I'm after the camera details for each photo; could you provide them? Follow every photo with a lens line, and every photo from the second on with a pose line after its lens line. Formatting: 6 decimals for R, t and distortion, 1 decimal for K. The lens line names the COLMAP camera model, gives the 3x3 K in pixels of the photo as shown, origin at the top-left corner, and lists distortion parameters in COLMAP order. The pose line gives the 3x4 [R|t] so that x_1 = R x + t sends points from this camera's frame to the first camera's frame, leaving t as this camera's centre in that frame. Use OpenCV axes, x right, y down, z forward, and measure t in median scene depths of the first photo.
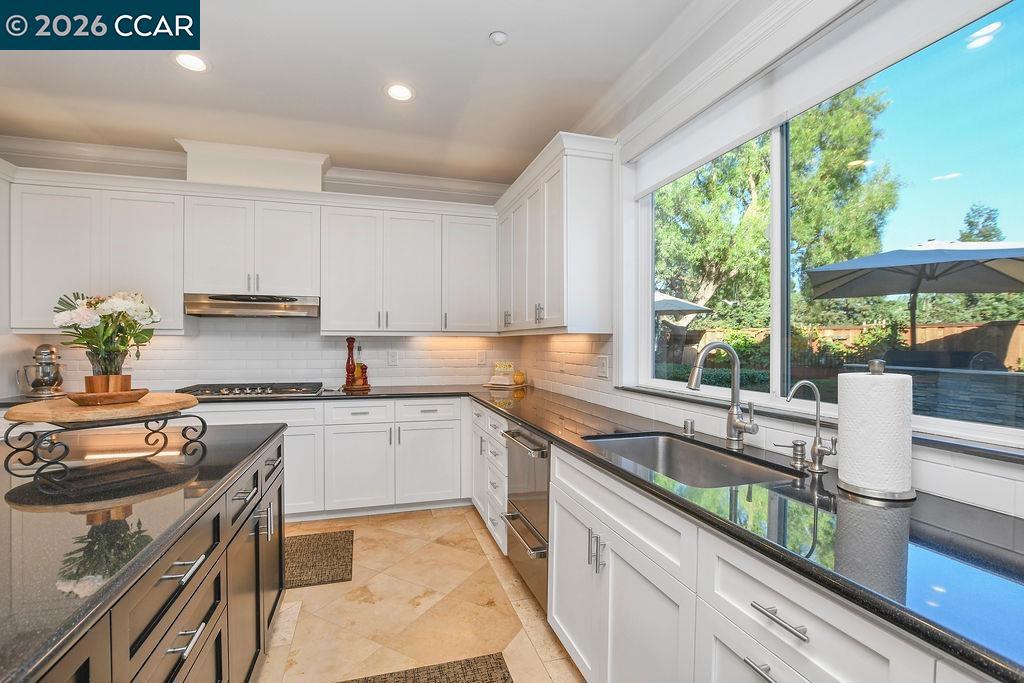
lens RADIAL K [[458.4, 0, 509.8], [0, 458.4, 344.1], [0, 0, 1]] dist [-0.026390, 0.002786]
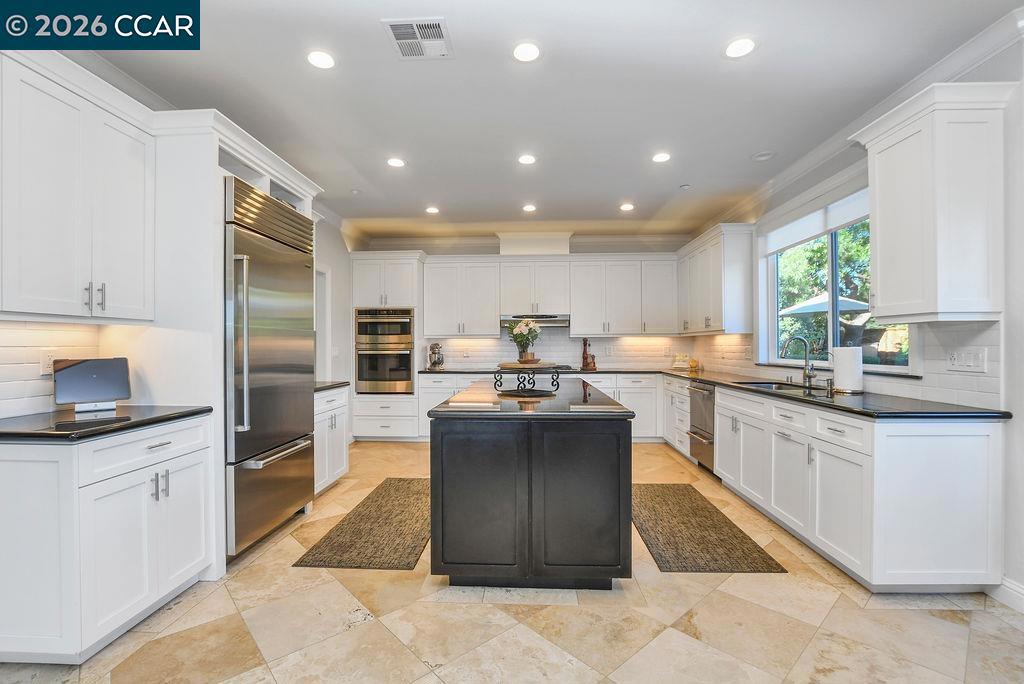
lens RADIAL K [[458.6, 0, 510.4], [0, 458.6, 342.4], [0, 0, 1]] dist [-0.025755, -0.000600]
pose [[0.942872, -0.009751, -0.333011, -0.052488], [0.006614, 0.999922, -0.010550, 0.017440], [0.333089, 0.007745, 0.942864, -0.704351]]
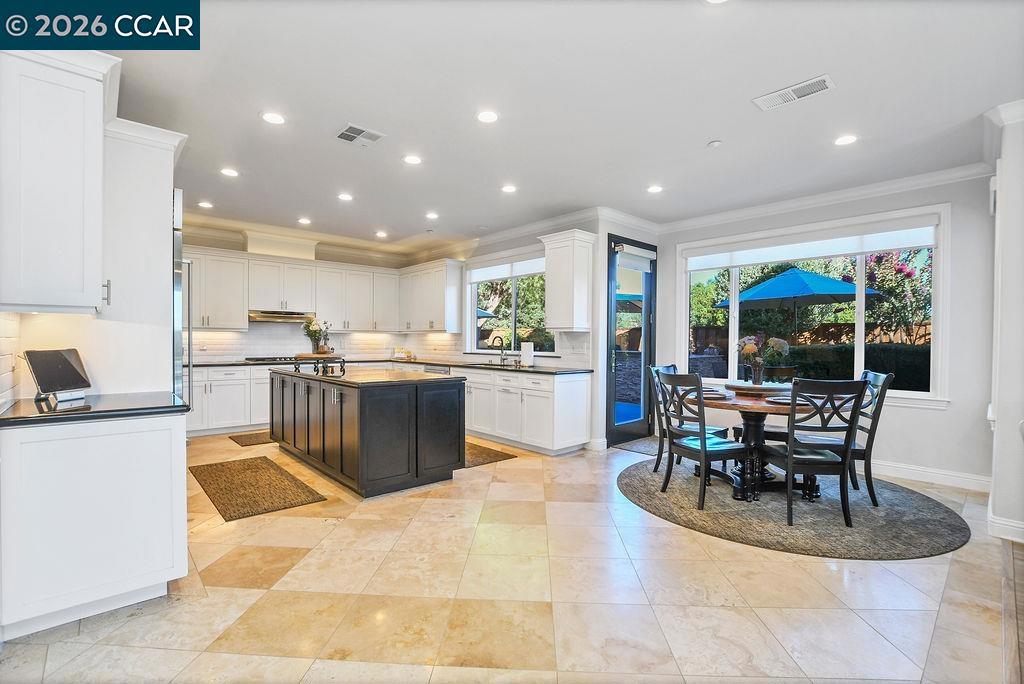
lens RADIAL K [[458.6, 0, 505.2], [0, 458.6, 342.3], [0, 0, 1]] dist [-0.025755, -0.000600]
pose [[0.907441, 0.001061, 0.420178, -0.504517], [-0.002591, 0.999992, 0.003071, 0.015660], [-0.420171, -0.003875, 0.907437, -1.150393]]
